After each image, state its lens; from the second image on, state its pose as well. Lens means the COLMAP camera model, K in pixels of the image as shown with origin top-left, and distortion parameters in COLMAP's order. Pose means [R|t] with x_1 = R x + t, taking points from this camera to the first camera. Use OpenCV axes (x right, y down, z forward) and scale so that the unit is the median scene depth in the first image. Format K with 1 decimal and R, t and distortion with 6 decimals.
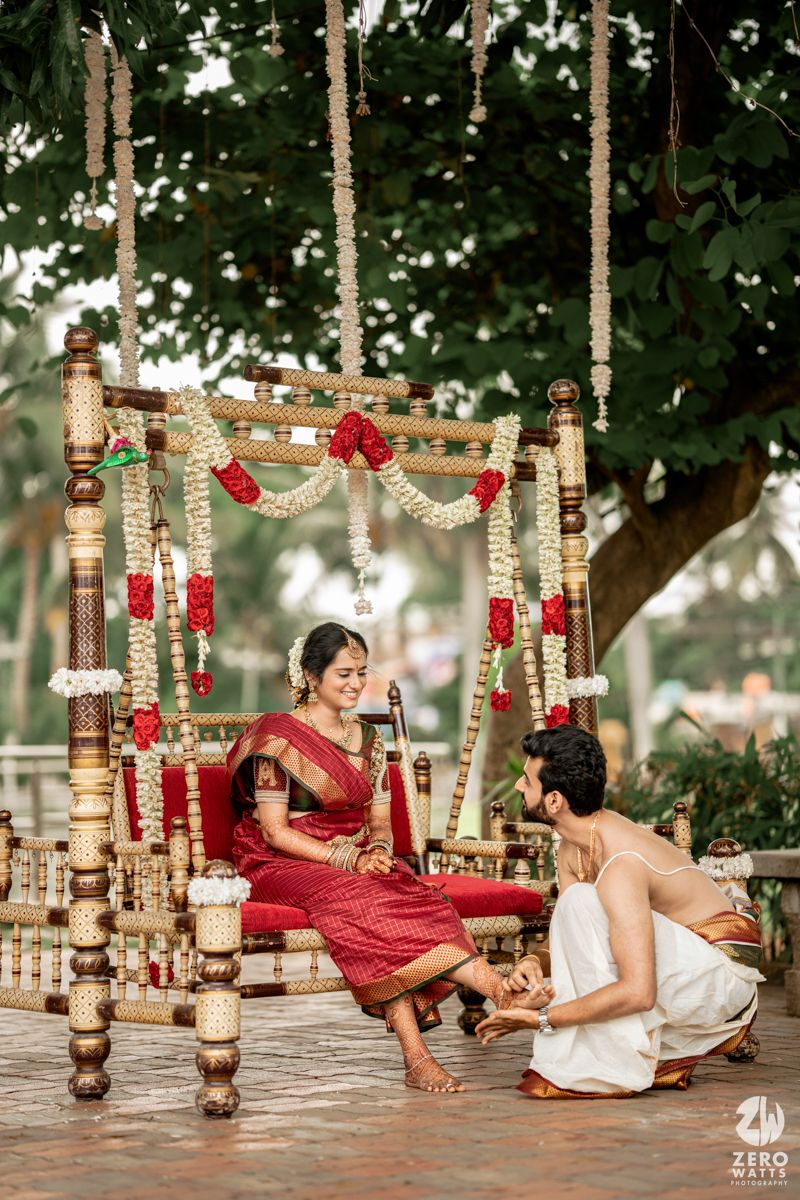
lens RADIAL K [[2917.4, 0, 415.6], [0, 2917.4, 626.2], [0, 0, 1]] dist [0.699832, 0.000000]
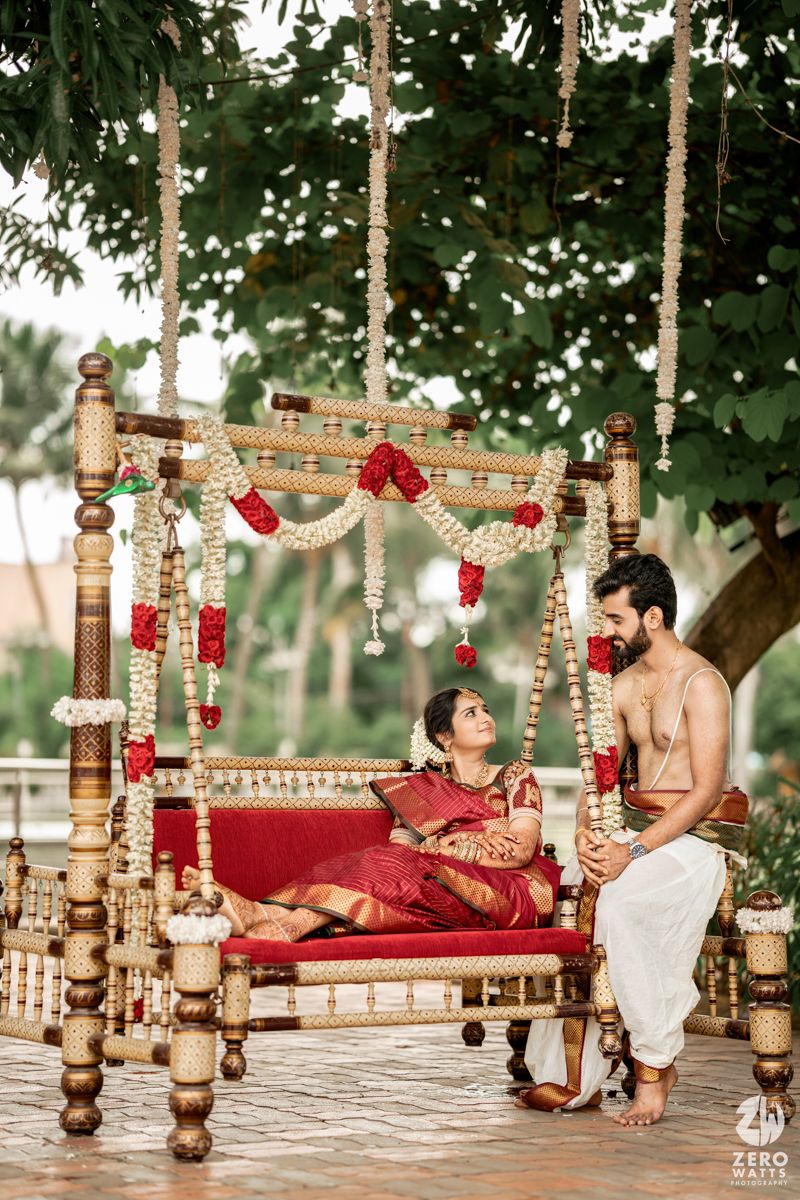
lens RADIAL K [[2917.4, 0, 422.9], [0, 2917.4, 640.3], [0, 0, 1]] dist [0.699832, 0.000000]
pose [[0.994550, 0.026540, -0.100826, 0.097199], [-0.026561, 0.999647, 0.001132, -0.008824], [0.100821, 0.001552, 0.994903, 0.026477]]
